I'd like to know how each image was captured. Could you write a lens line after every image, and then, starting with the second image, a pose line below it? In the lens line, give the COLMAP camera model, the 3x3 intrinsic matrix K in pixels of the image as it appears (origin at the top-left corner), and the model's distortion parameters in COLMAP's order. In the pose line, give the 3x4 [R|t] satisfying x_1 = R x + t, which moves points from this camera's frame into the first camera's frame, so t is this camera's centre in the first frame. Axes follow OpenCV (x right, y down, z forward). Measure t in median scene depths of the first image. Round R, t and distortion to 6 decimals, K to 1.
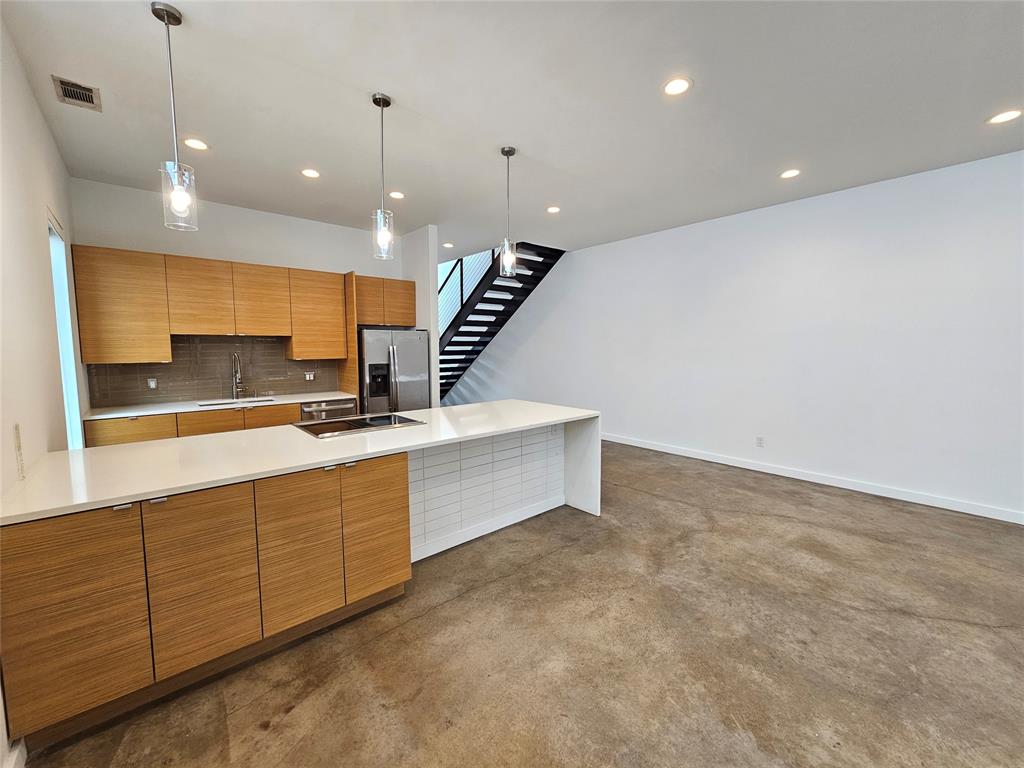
lens RADIAL K [[418.1, 0, 518.5], [0, 418.1, 382.4], [0, 0, 1]] dist [-0.000171, 0.000071]
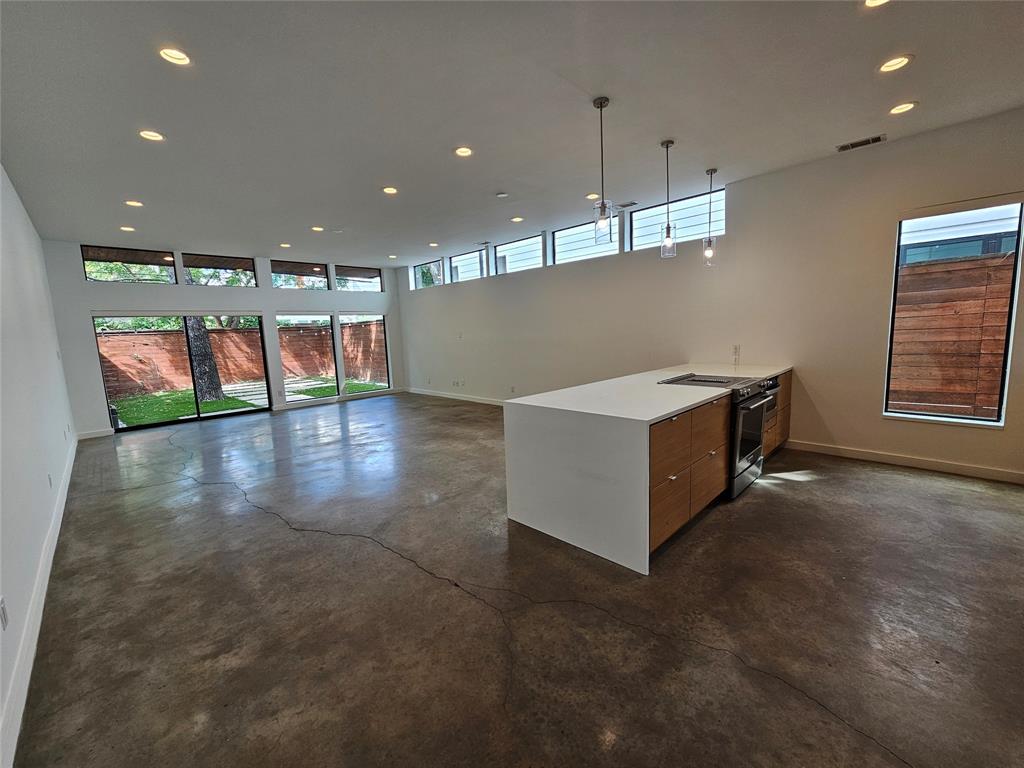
lens RADIAL K [[418.1, 0, 518.5], [0, 418.1, 382.4], [0, 0, 1]] dist [-0.000171, 0.000071]
pose [[-0.997324, 0.046435, -0.056469, 0.195160], [0.033343, 0.976280, 0.213928, -0.139290], [0.065064, 0.211473, -0.975216, 1.681142]]
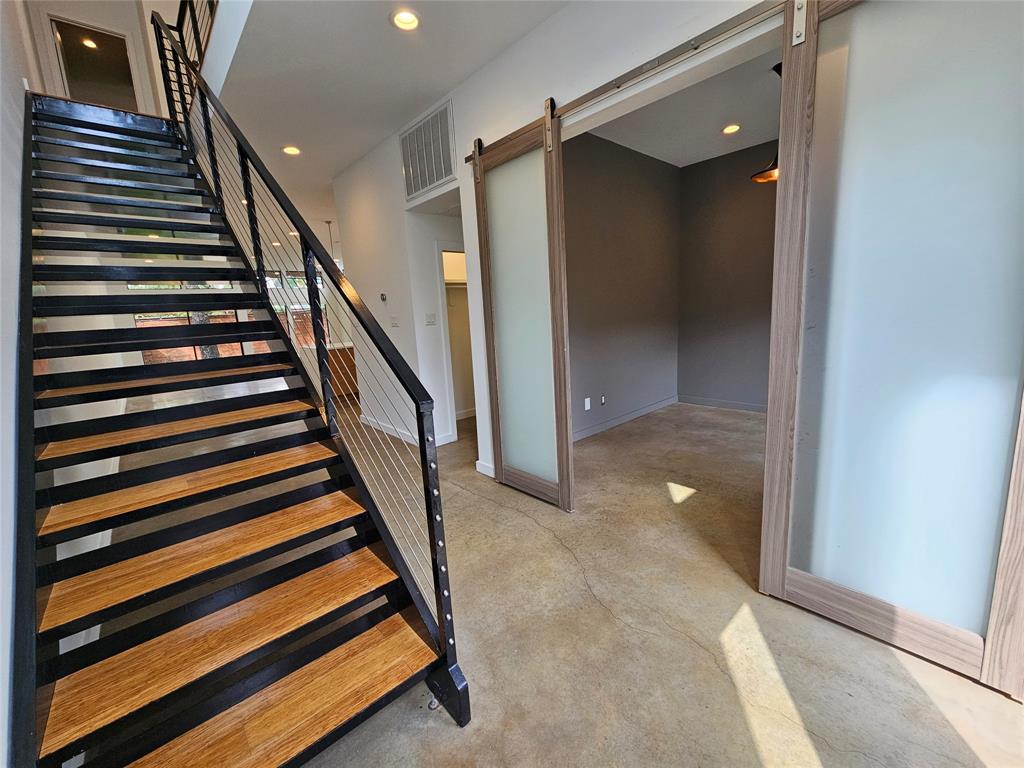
lens RADIAL K [[418.1, 0, 518.5], [0, 418.1, 382.4], [0, 0, 1]] dist [-0.000171, 0.000071]
pose [[-0.998202, 0.059814, -0.003793, -0.802610], [0.056755, 0.963695, 0.260903, -0.220240], [0.019261, 0.260219, -0.965358, 2.813086]]
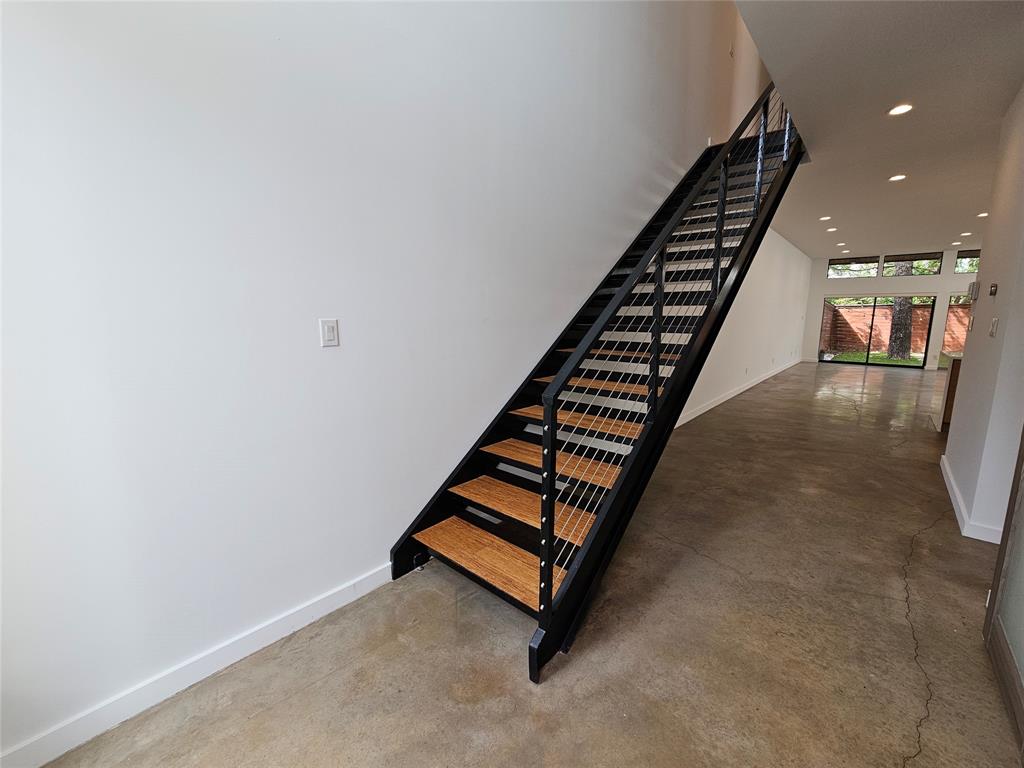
lens RADIAL K [[418.1, 0, 518.5], [0, 418.1, 382.4], [0, 0, 1]] dist [-0.000171, 0.000071]
pose [[-0.126749, -0.160381, 0.978883, -1.098603], [0.083763, 0.981587, 0.171670, -0.204801], [-0.988392, 0.103753, -0.110981, 2.567036]]
